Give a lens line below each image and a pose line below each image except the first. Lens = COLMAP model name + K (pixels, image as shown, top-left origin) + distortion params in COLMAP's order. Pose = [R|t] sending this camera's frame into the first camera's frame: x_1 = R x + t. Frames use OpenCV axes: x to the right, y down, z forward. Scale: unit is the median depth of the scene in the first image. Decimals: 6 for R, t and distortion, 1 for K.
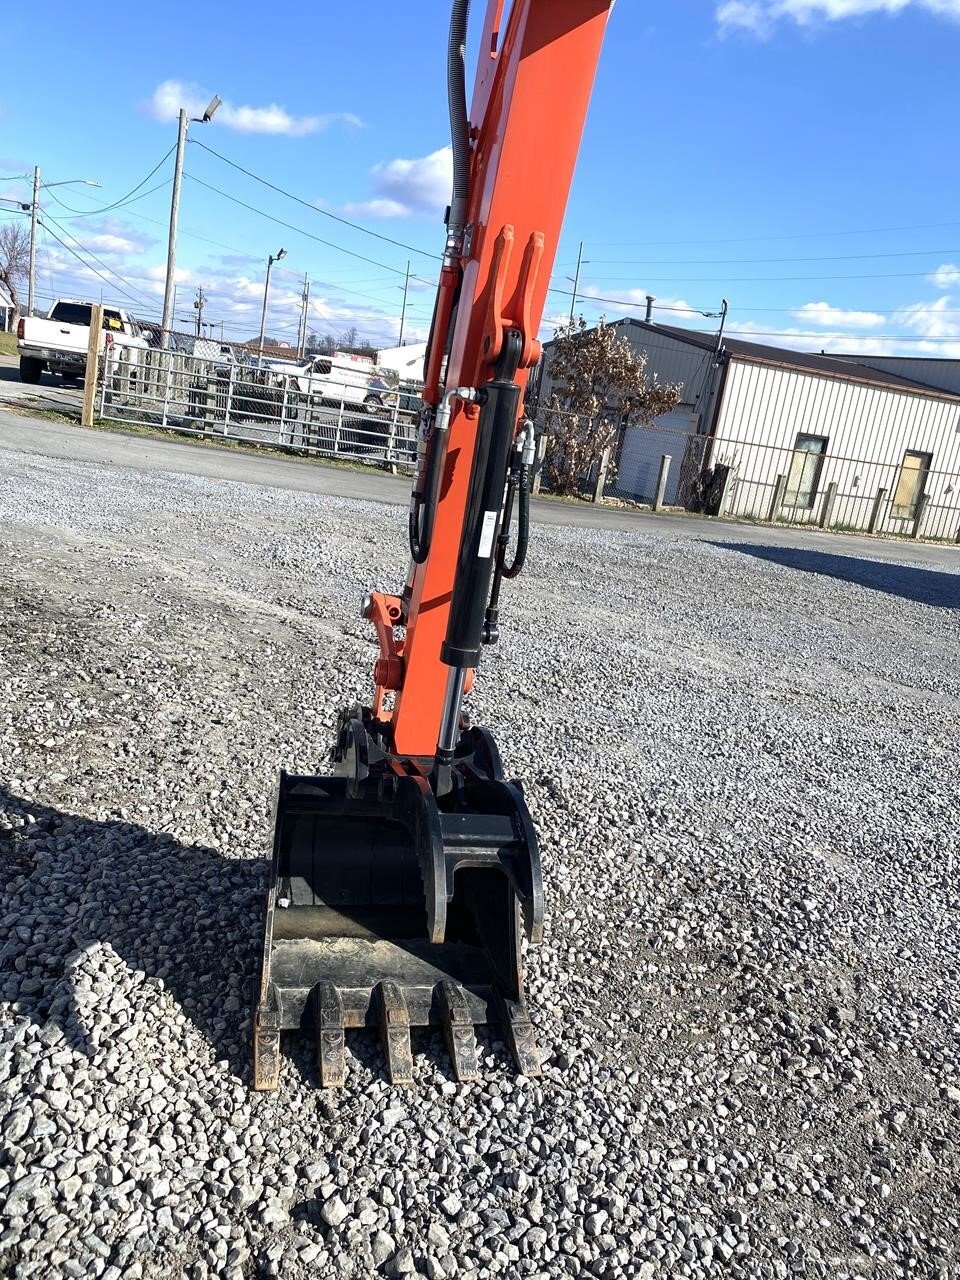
lens RADIAL K [[978.4, 0, 456.4], [0, 978.4, 639.0], [0, 0, 1]] dist [0.037962, -0.206461]
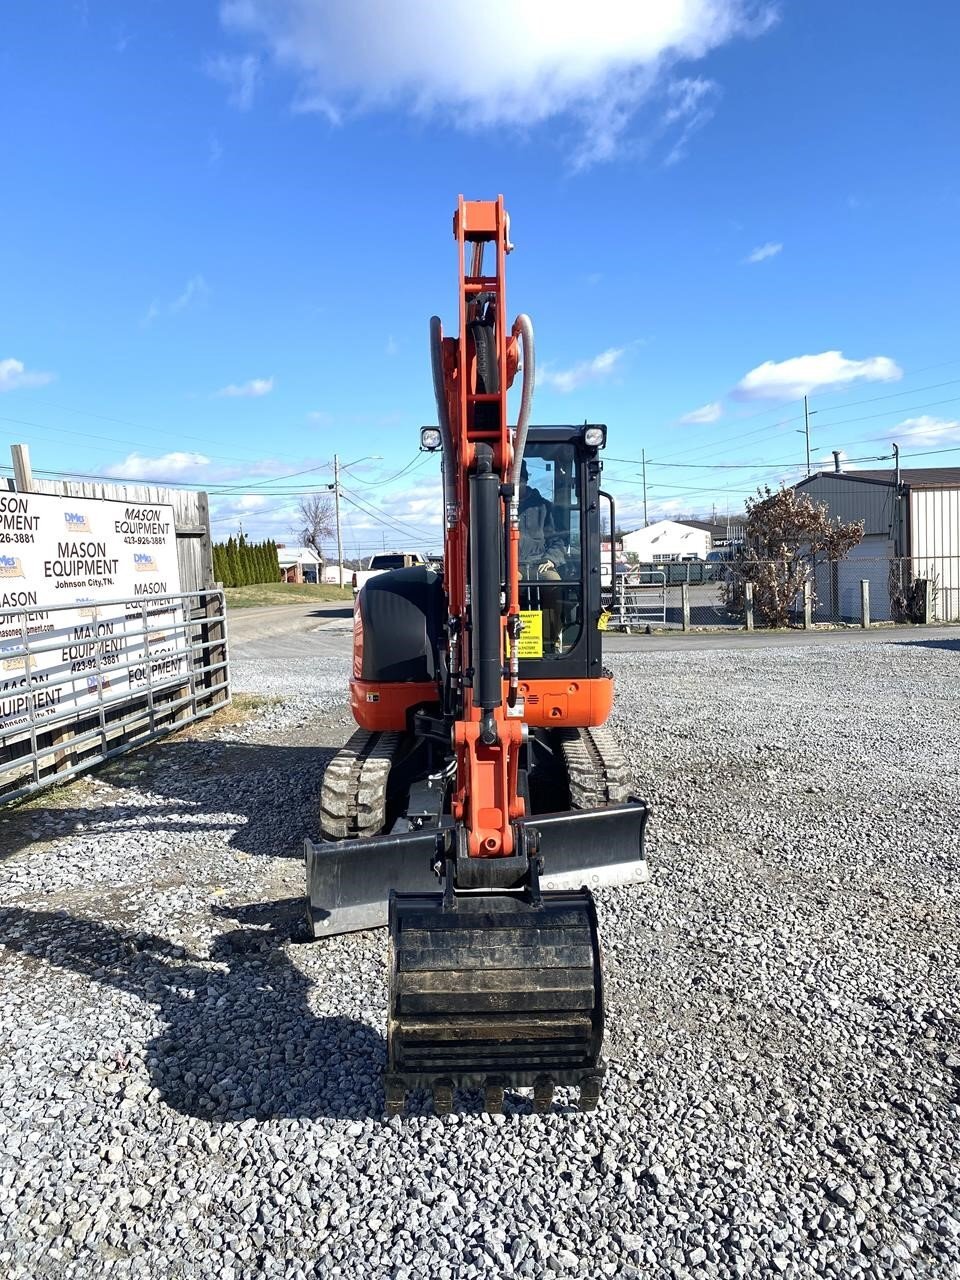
lens RADIAL K [[977.1, 0, 460.3], [0, 977.1, 636.5], [0, 0, 1]] dist [0.030564, -0.018420]
pose [[0.951909, -0.165384, -0.257909, 0.043165], [0.113683, 0.972361, -0.203939, 0.058452], [0.284509, 0.164811, 0.944400, -0.218741]]
